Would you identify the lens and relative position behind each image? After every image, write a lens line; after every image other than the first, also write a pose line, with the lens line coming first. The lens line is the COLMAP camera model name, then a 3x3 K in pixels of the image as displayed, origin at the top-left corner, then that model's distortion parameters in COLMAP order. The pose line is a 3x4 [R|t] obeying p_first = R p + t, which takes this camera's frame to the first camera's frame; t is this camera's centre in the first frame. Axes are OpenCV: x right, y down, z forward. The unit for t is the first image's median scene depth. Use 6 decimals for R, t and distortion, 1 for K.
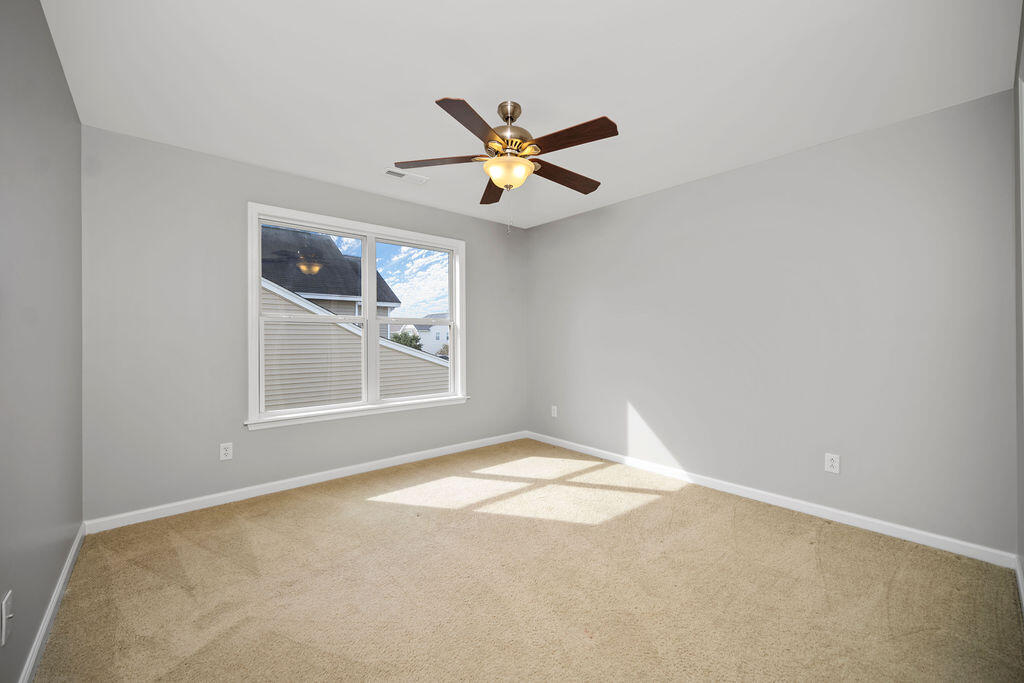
lens RADIAL K [[416.2, 0, 512.0], [0, 416.2, 341.5], [0, 0, 1]] dist [0.001000, 0.000061]
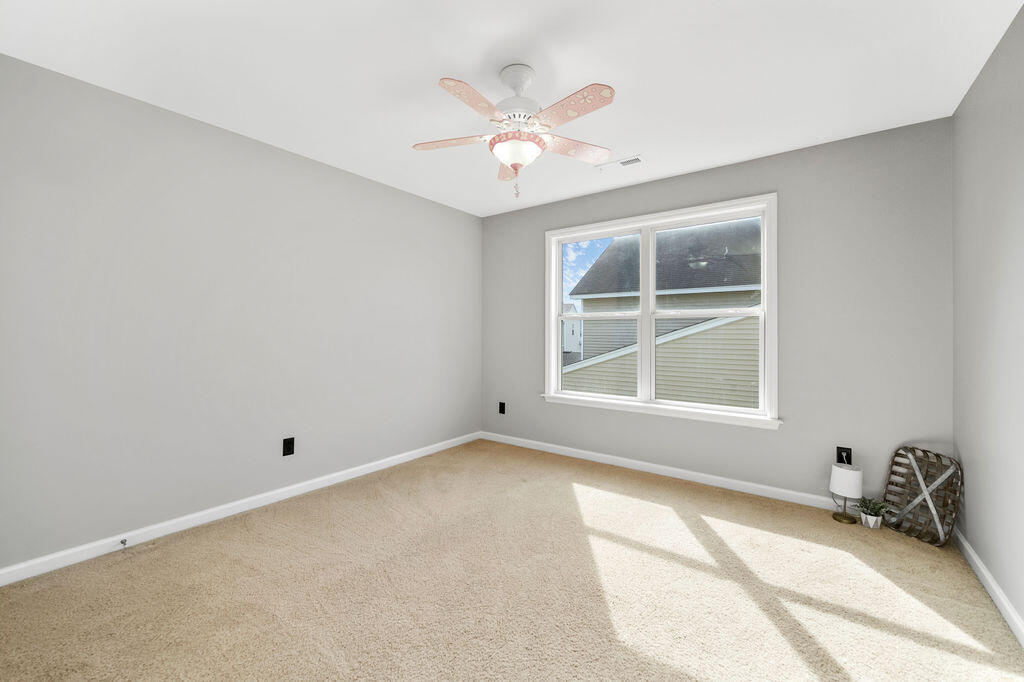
lens RADIAL K [[416.2, 0, 512.0], [0, 416.2, 341.0], [0, 0, 1]] dist [0.001000, 0.000061]
pose [[0.188237, 0.020234, -0.981915, 0.569988], [-0.014612, 0.999735, 0.017800, -0.003053], [0.982015, 0.010998, 0.188483, 0.545215]]
